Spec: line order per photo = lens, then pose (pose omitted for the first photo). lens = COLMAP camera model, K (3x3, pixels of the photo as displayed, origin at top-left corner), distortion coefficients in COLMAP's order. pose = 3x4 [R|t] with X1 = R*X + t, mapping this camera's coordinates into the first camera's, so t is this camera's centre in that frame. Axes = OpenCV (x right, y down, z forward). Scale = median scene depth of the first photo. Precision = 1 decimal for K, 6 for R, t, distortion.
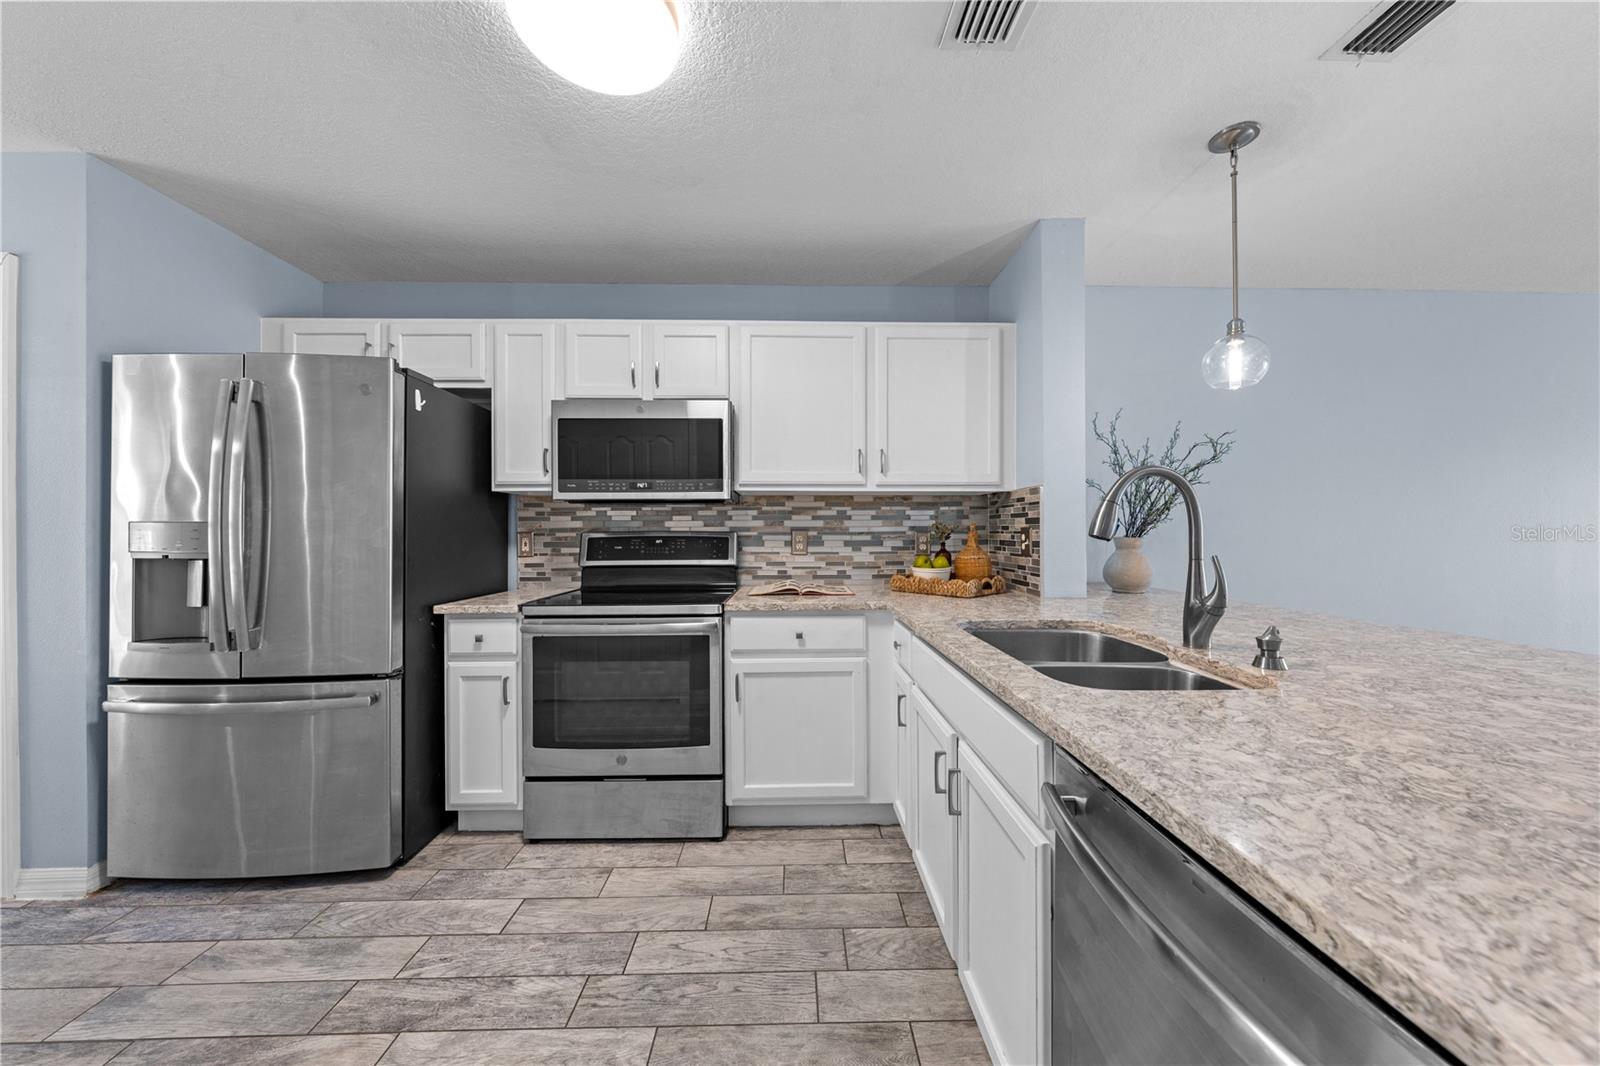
lens RADIAL K [[537.8, 0, 800.9], [0, 537.8, 532.9], [0, 0, 1]] dist [-0.002782, -0.000047]
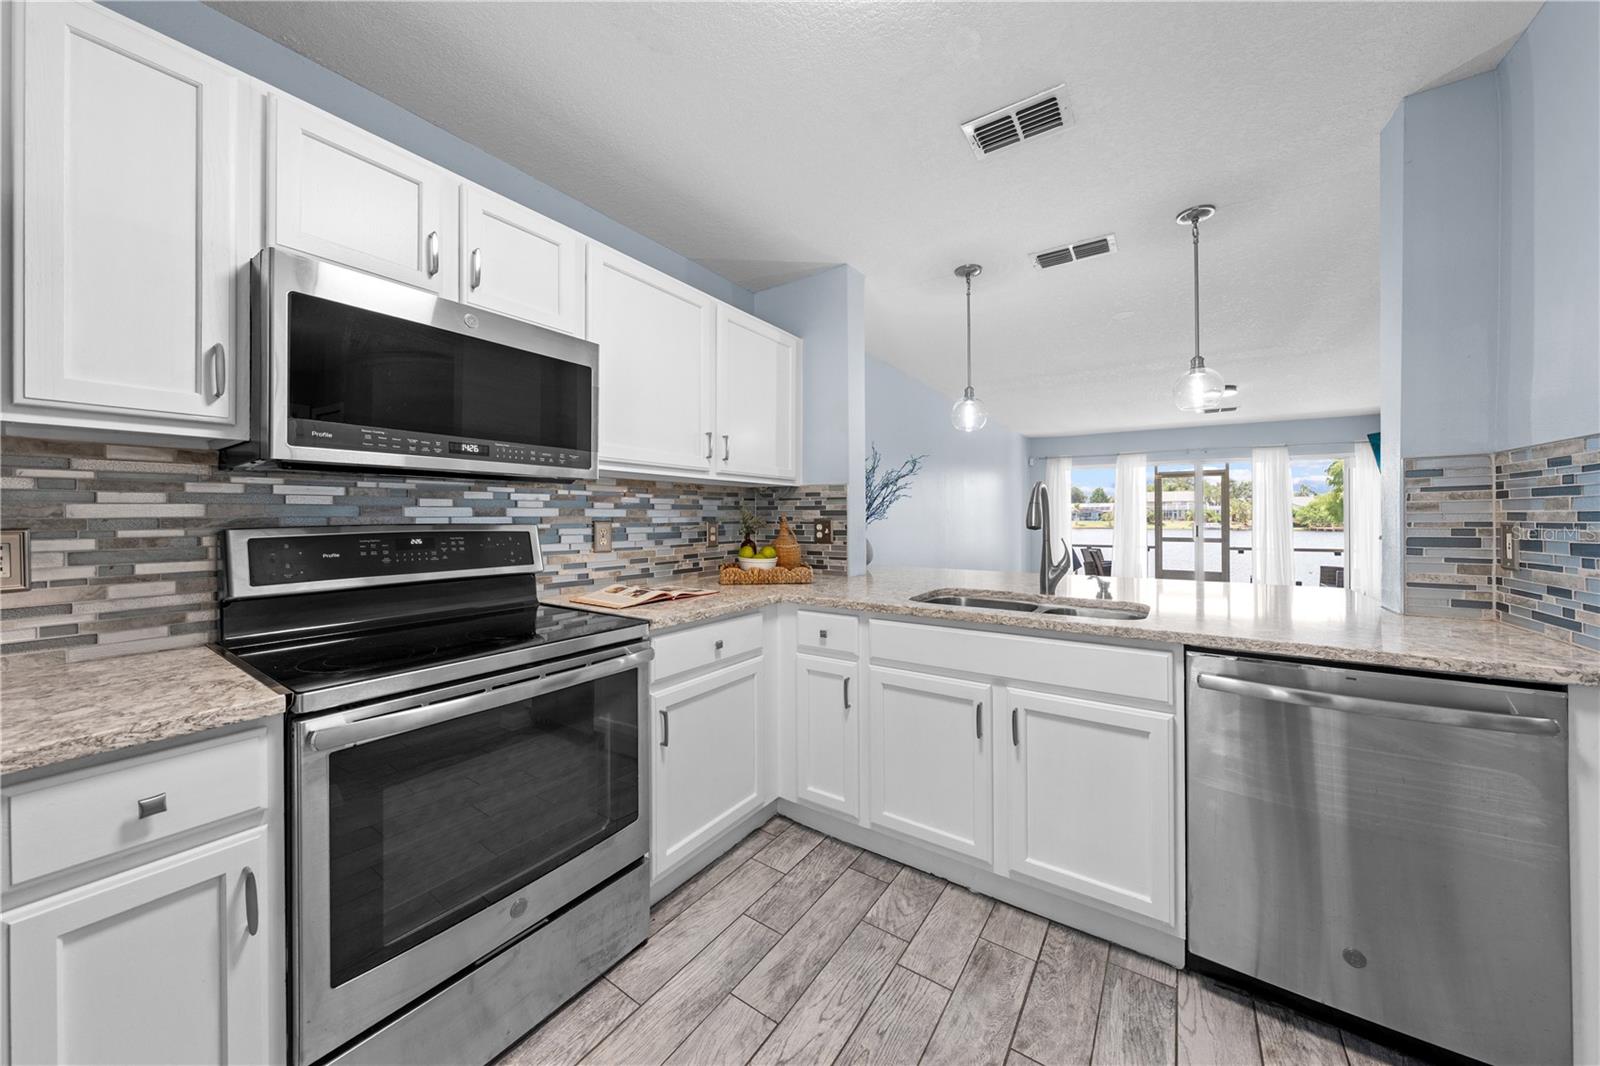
lens RADIAL K [[546.2, 0, 803.3], [0, 546.2, 517.4], [0, 0, 1]] dist [-0.001159, -0.000051]
pose [[0.583934, 0.002171, 0.811798, -0.492451], [0.002041, 0.999989, -0.004142, -0.007138], [-0.811799, 0.004075, 0.583923, 0.296205]]
